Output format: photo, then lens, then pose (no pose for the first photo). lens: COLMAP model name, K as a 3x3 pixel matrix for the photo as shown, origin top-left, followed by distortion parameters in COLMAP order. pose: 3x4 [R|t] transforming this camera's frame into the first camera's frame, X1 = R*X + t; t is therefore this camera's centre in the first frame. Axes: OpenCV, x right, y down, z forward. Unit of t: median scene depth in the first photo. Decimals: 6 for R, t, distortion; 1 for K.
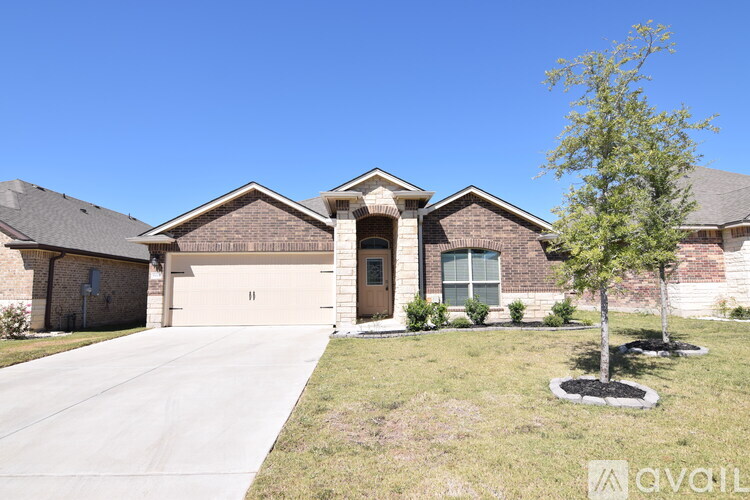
lens RADIAL K [[388.8, 0, 375.0], [0, 388.8, 250.0], [0, 0, 1]] dist [-0.002568, -0.000681]
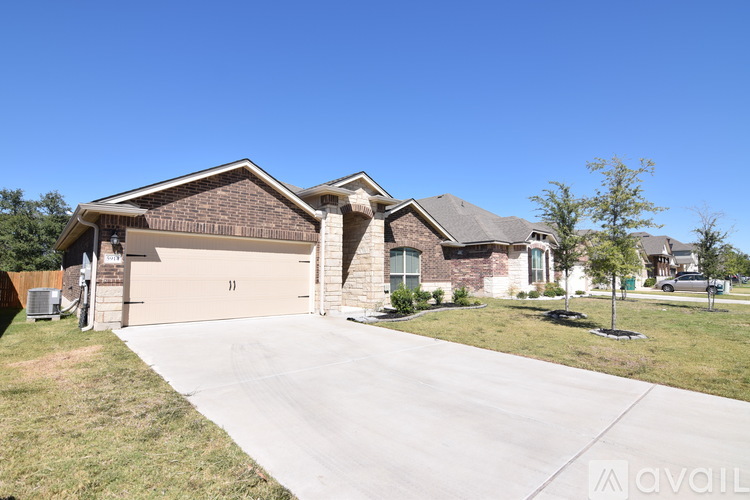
lens RADIAL K [[374.3, 0, 375.0], [0, 374.3, 250.0], [0, 0, 1]] dist [0.000632, -0.000009]
pose [[0.761190, 0.058120, 0.645919, -0.626131], [-0.078173, 0.996937, 0.002420, 0.008842], [-0.643800, -0.052336, 0.763402, 0.137466]]
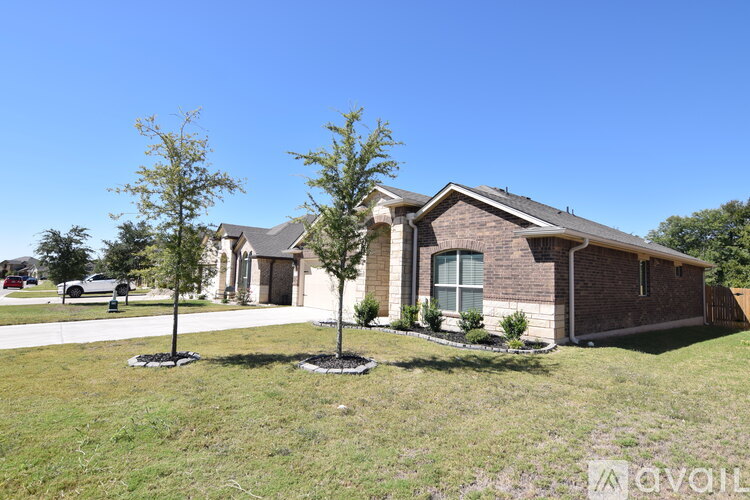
lens RADIAL K [[388.8, 0, 375.0], [0, 388.8, 250.0], [0, 0, 1]] dist [-0.002568, -0.000681]
pose [[0.606840, -0.031620, -0.794195, 0.876556], [0.042564, 0.999067, -0.007254, -0.005095], [0.793683, -0.029402, 0.607620, 0.284779]]
